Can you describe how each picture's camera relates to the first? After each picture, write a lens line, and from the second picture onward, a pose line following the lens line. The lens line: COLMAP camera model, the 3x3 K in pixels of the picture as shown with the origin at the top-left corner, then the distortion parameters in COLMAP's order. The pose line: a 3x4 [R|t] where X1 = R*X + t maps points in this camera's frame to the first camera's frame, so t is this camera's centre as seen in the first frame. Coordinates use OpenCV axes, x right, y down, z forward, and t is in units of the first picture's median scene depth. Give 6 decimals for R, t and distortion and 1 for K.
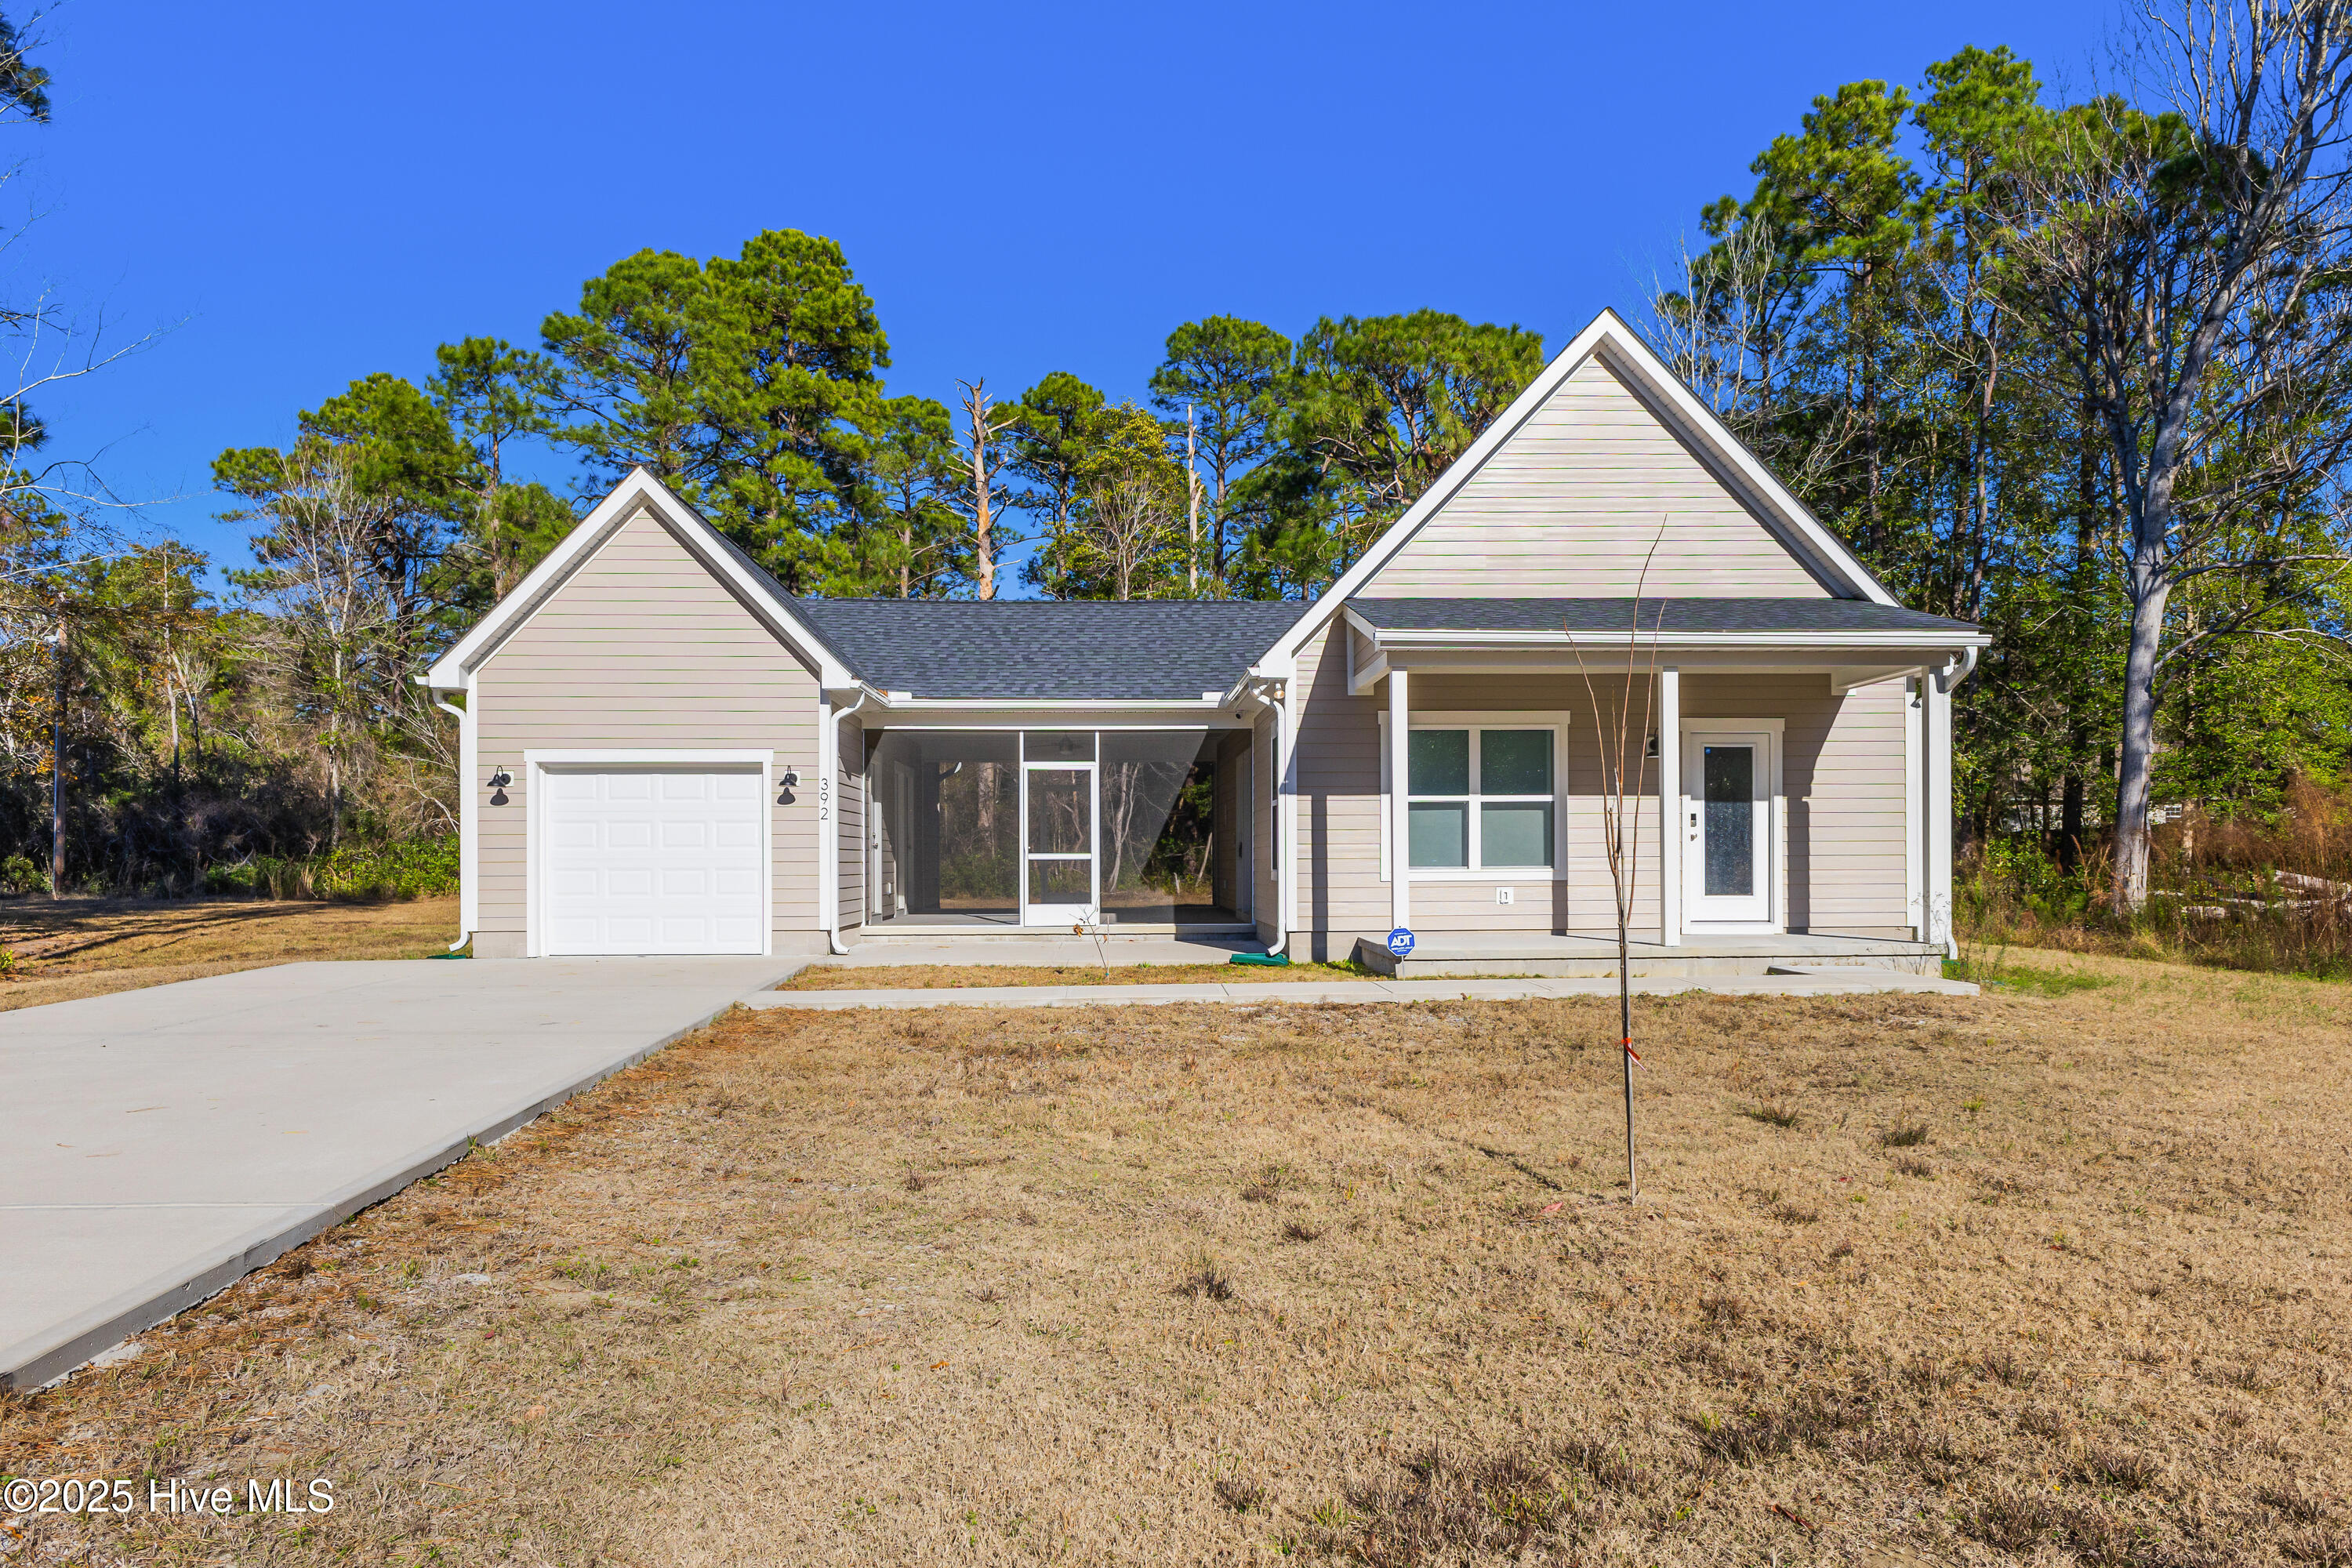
lens RADIAL K [[1585.2, 0, 1160.4], [0, 1585.2, 864.0], [0, 0, 1]] dist [0.001990, -0.004998]
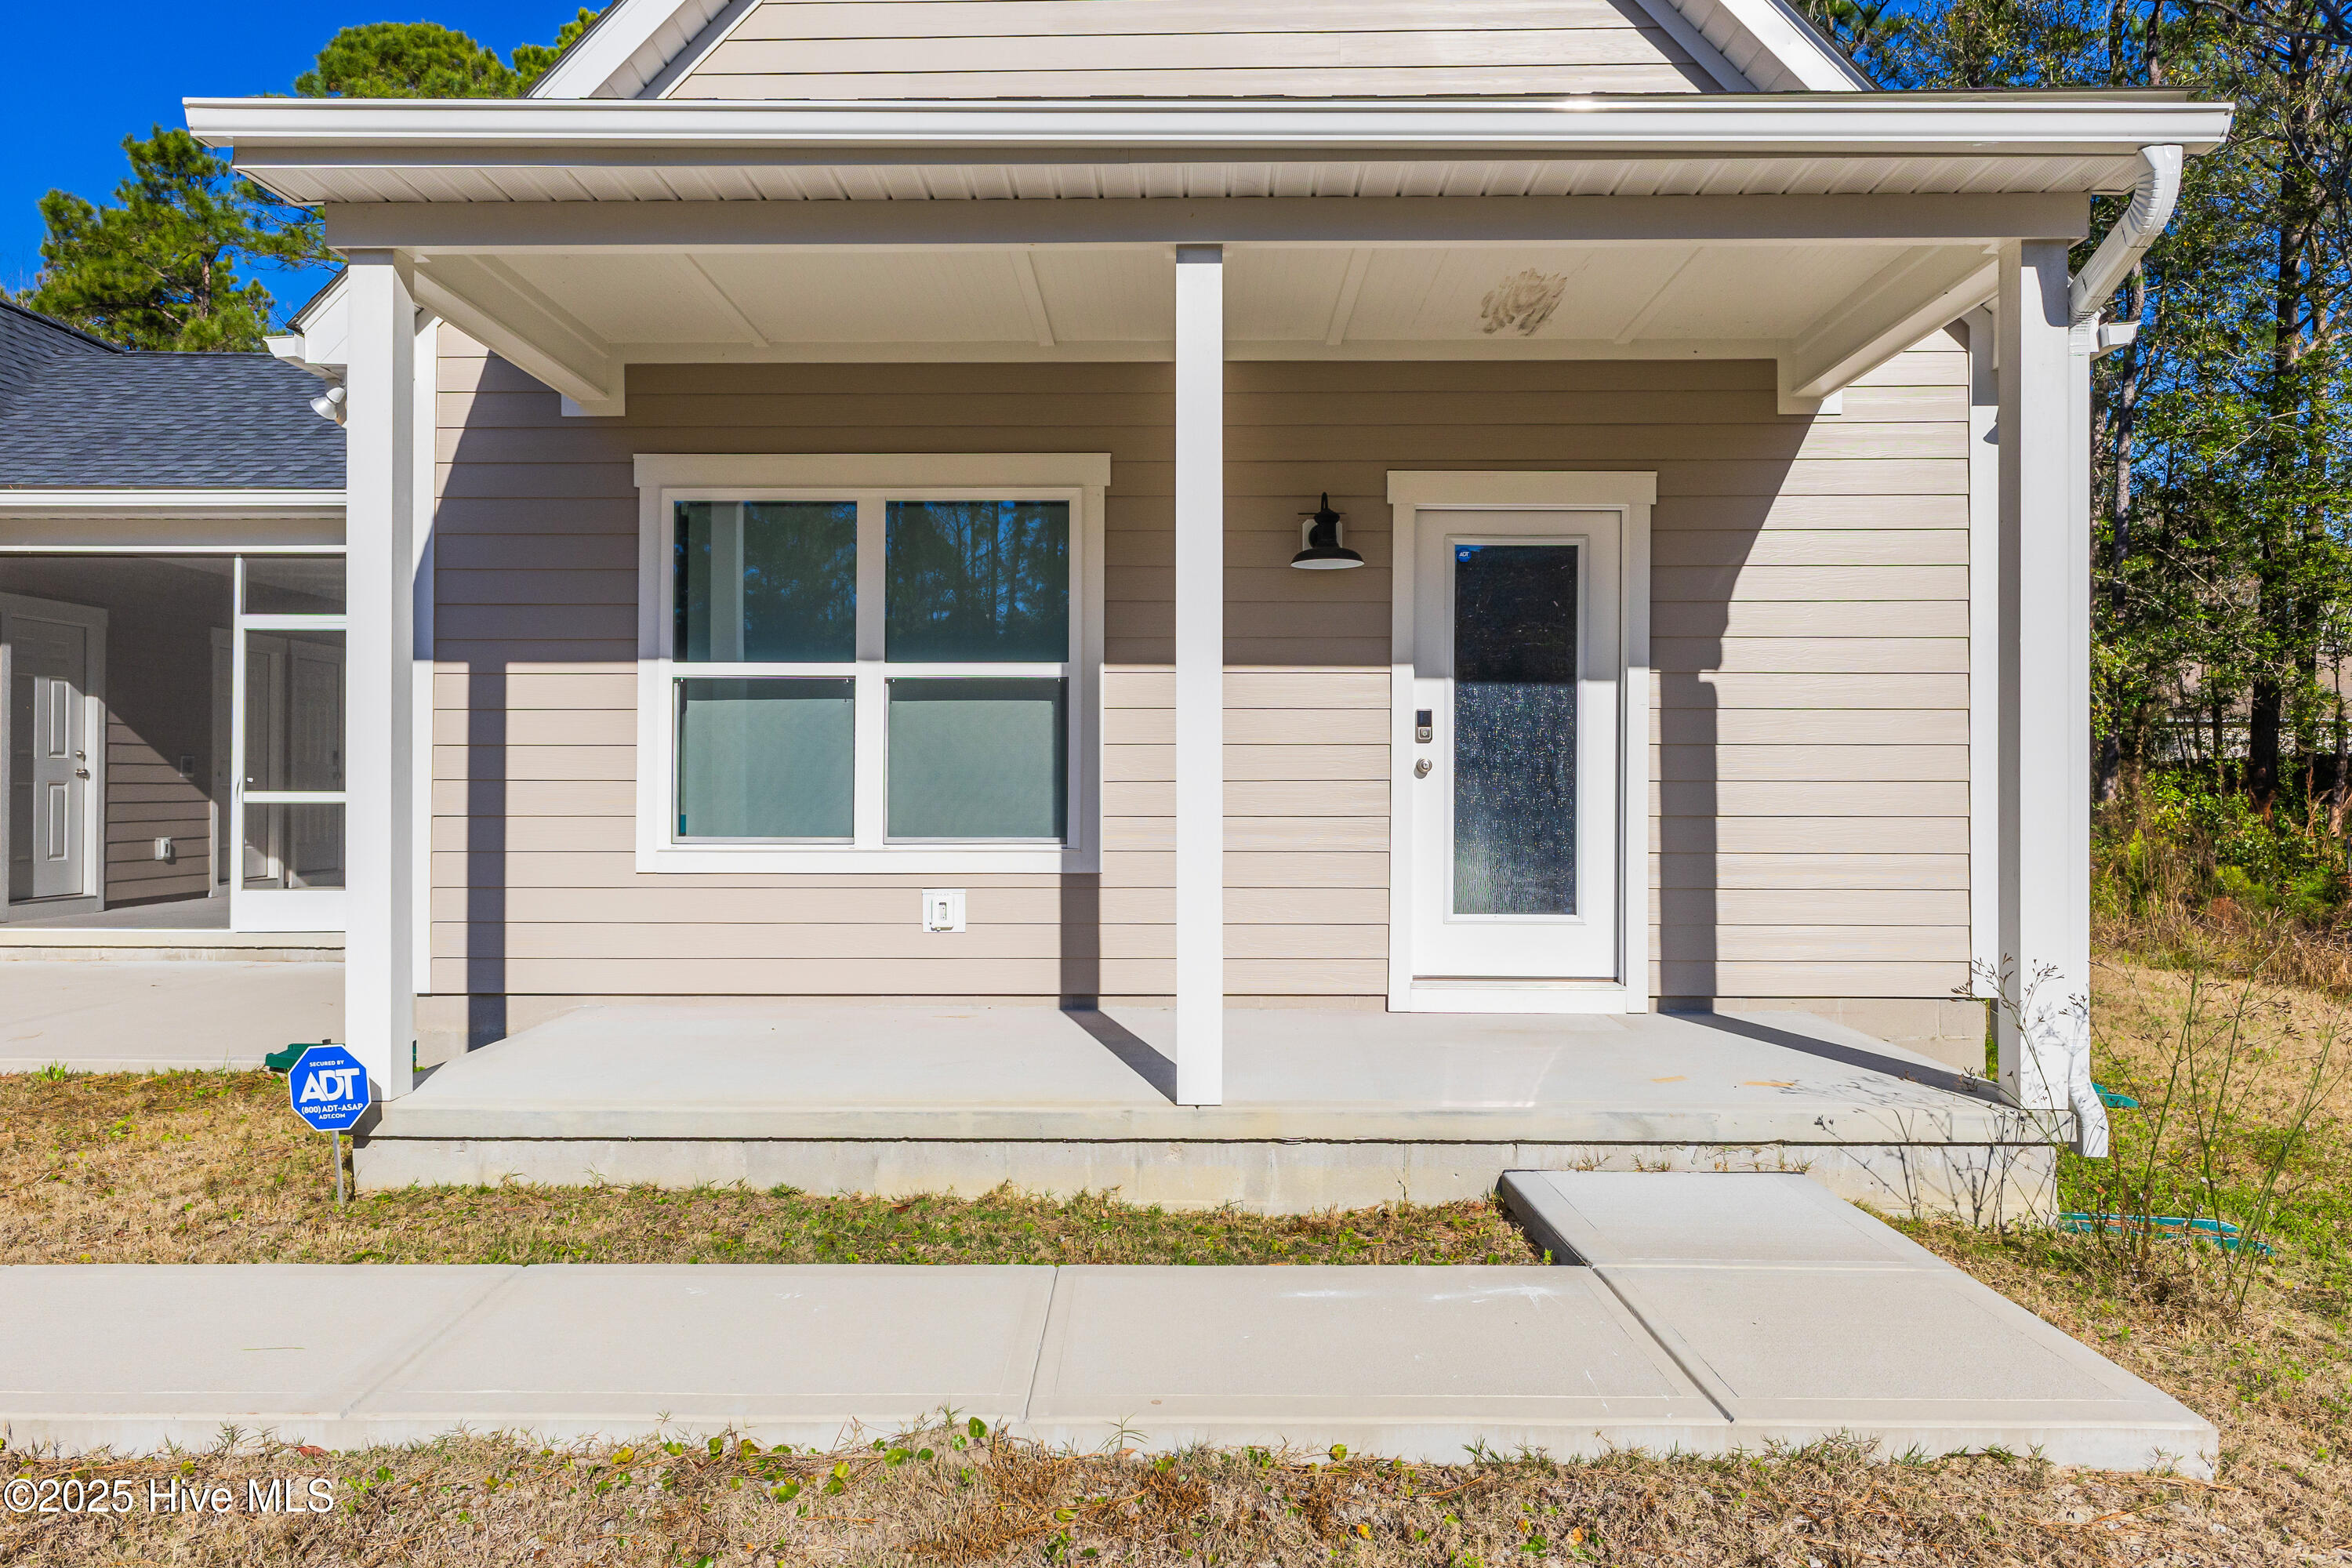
lens RADIAL K [[1585.2, 0, 1160.9], [0, 1585.2, 782.3], [0, 0, 1]] dist [0.001990, -0.004998]
pose [[0.997764, 0.007128, -0.066449, 0.295094], [-0.007363, 0.999967, -0.003285, -0.011774], [0.066423, 0.003767, 0.997784, 0.592318]]
